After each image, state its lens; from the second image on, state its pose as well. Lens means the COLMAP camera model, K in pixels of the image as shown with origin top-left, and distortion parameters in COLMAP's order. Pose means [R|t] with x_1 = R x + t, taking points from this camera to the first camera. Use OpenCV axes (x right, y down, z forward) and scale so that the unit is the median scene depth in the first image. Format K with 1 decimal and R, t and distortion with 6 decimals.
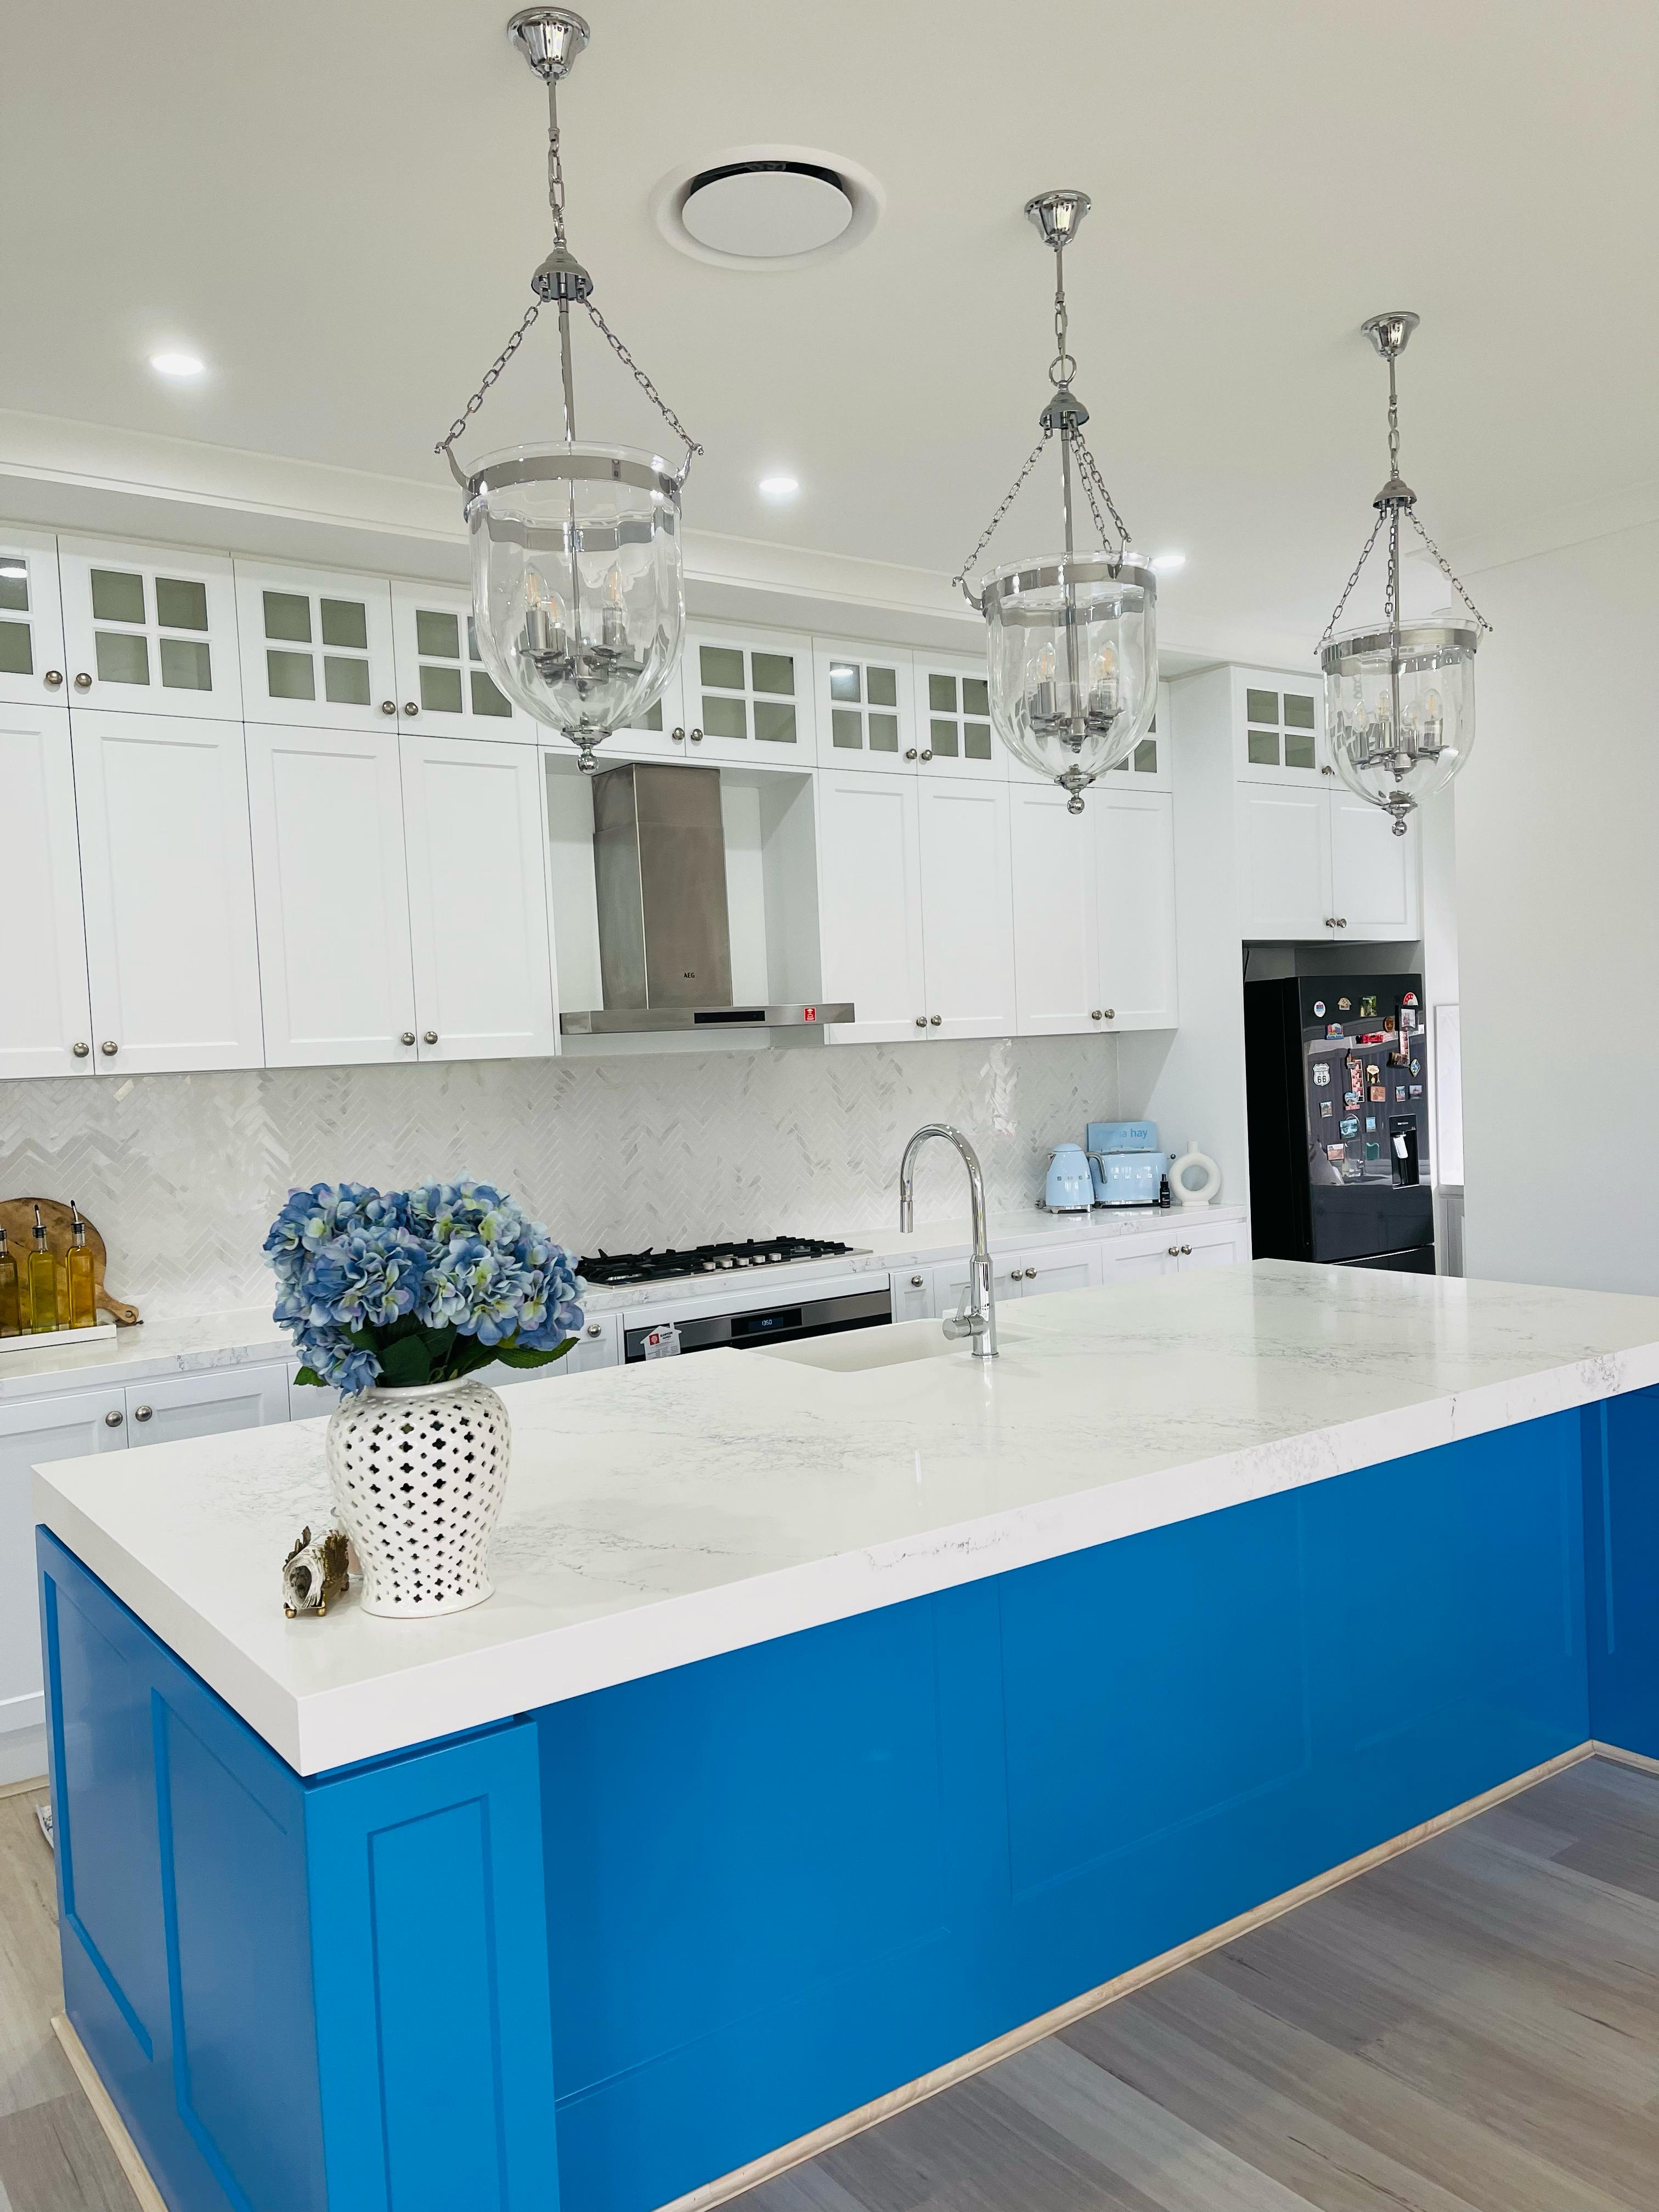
lens RADIAL K [[1660.6, 0, 829.5], [0, 1660.6, 1106.0], [0, 0, 1]] dist [0.064265, -0.092323]
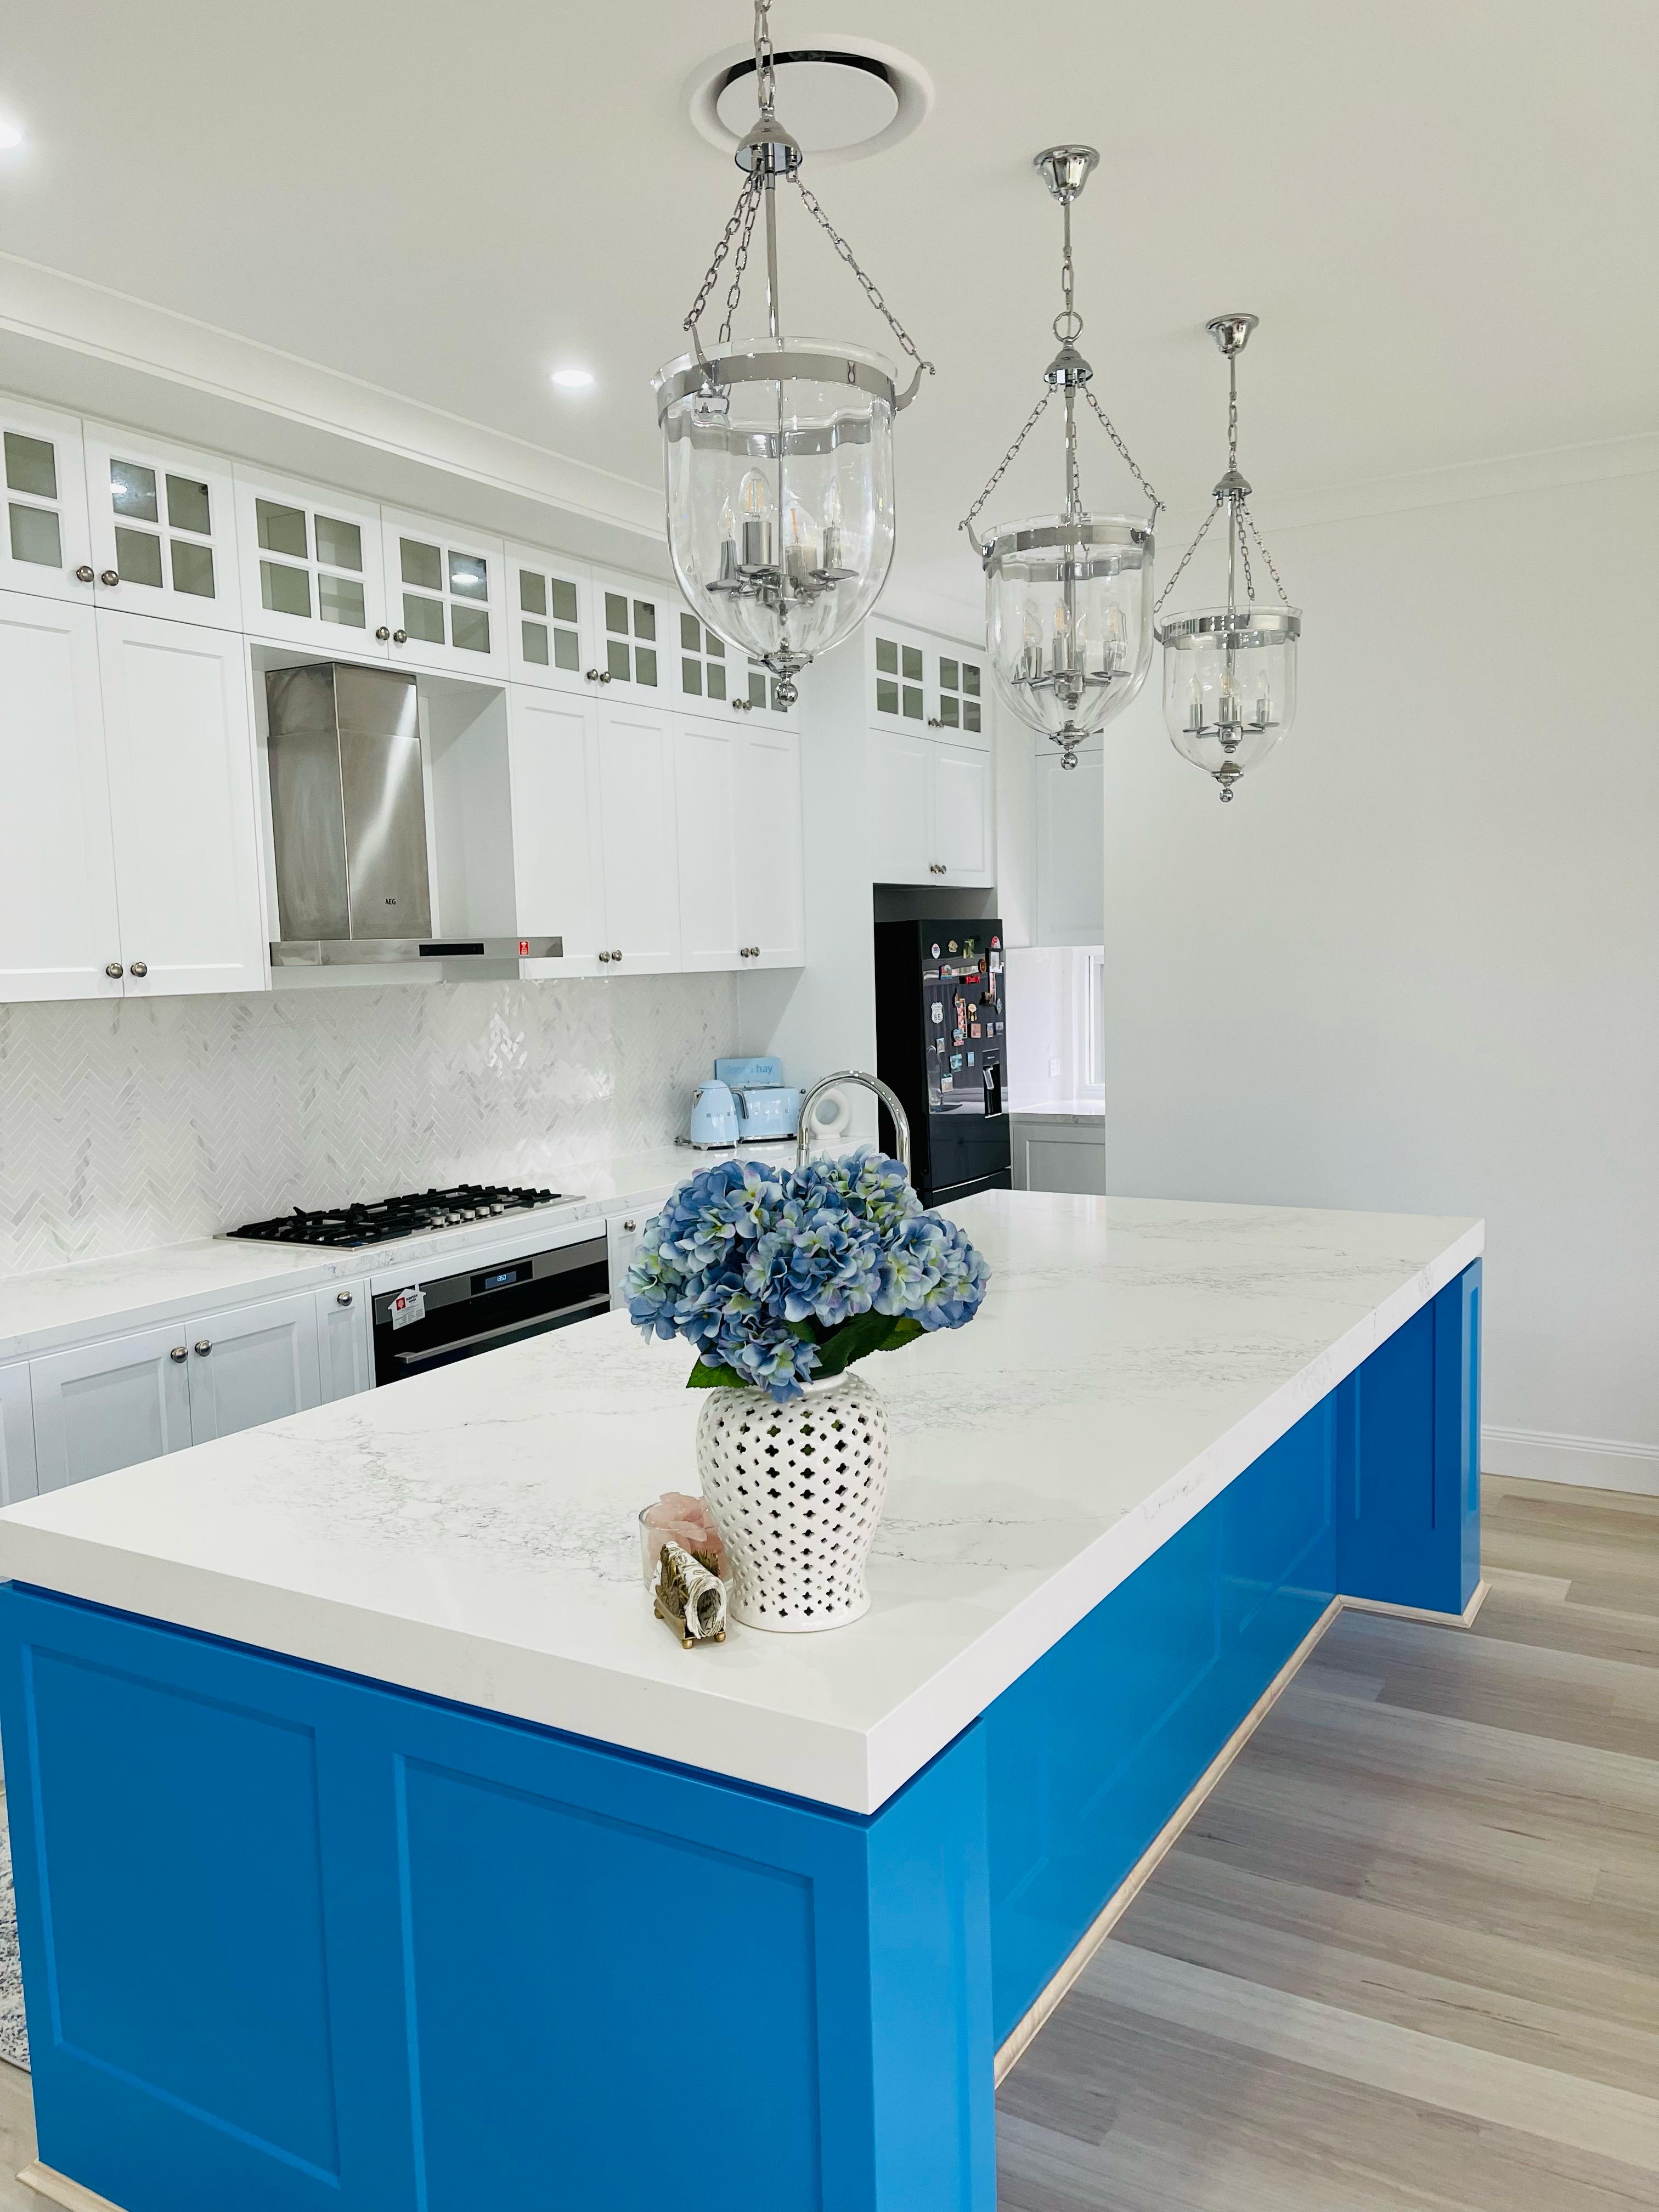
lens RADIAL K [[1670.1, 0, 826.6], [0, 1670.1, 1103.2], [0, 0, 1]] dist [0.020660, -0.004668]
pose [[0.919451, -0.016735, 0.392848, -0.229853], [-0.000203, 0.999073, 0.043036, -0.008532], [-0.393204, -0.039650, 0.918596, 0.063436]]
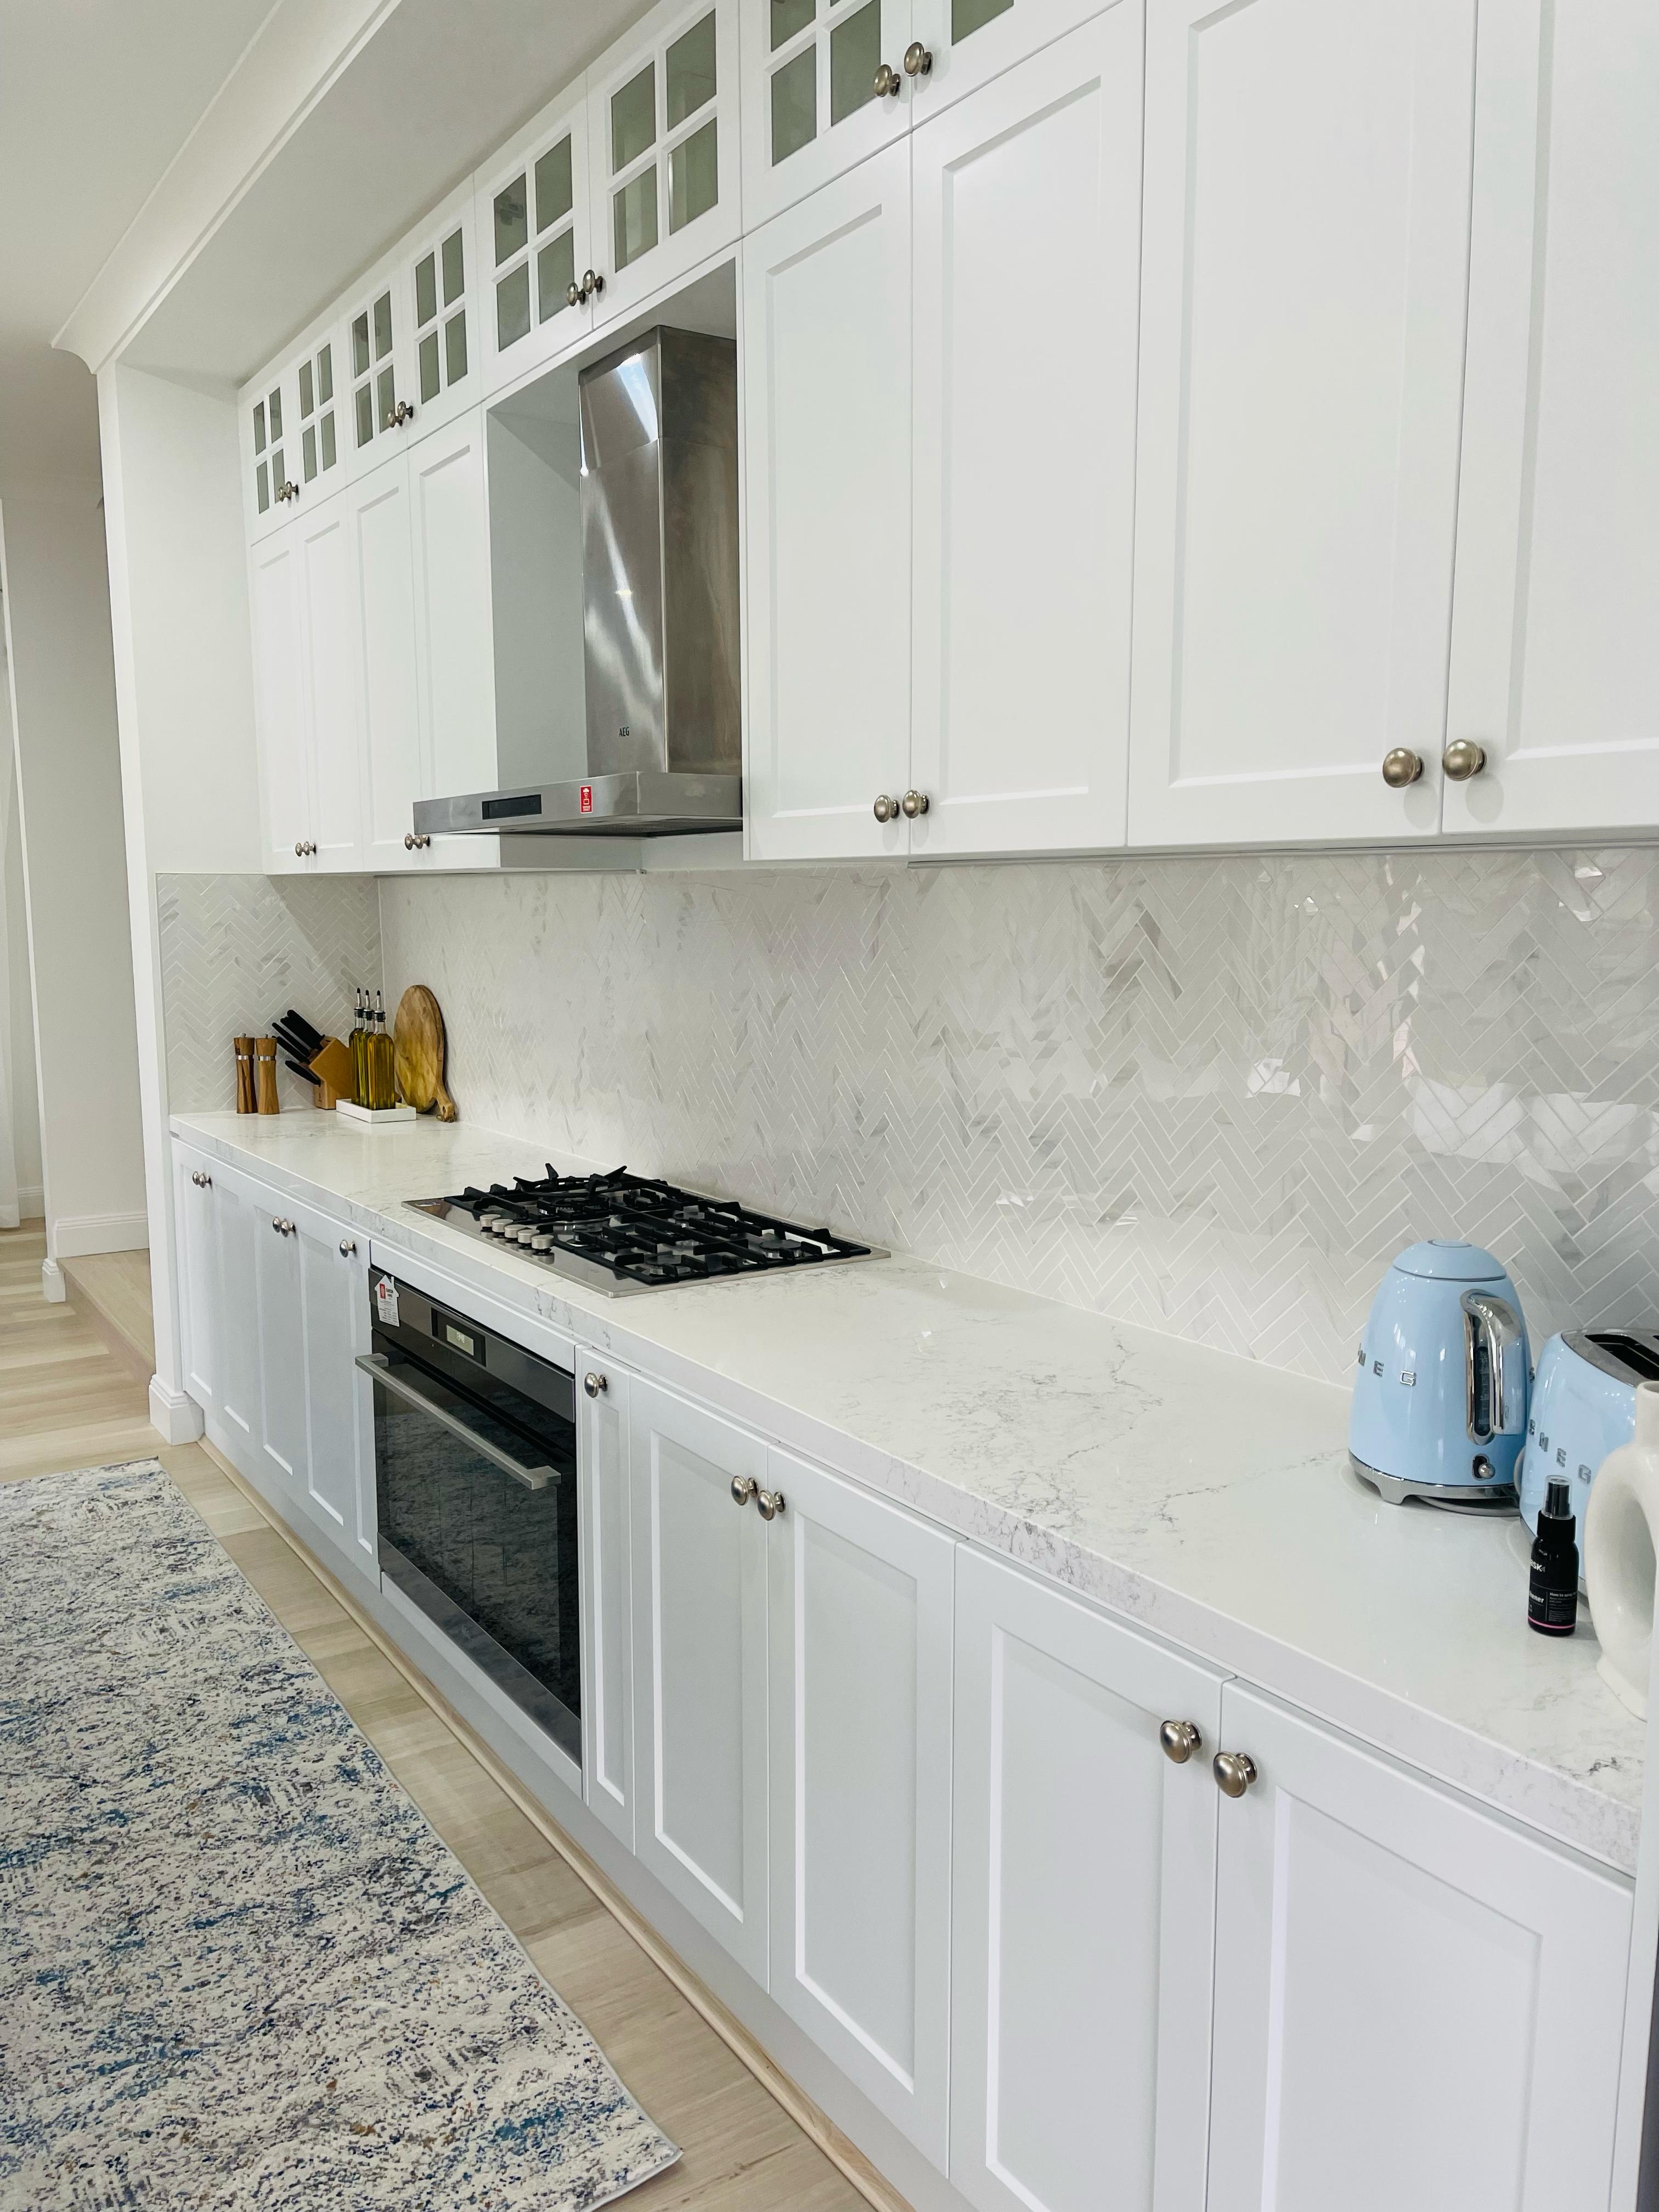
lens RADIAL K [[1660.6, 0, 829.5], [0, 1660.6, 1106.0], [0, 0, 1]] dist [0.064265, -0.092323]
pose [[-0.032196, 0.172115, -0.984551, 0.506634], [-0.030042, 0.984450, 0.173080, -0.054691], [0.999030, 0.035151, -0.026524, 1.107064]]
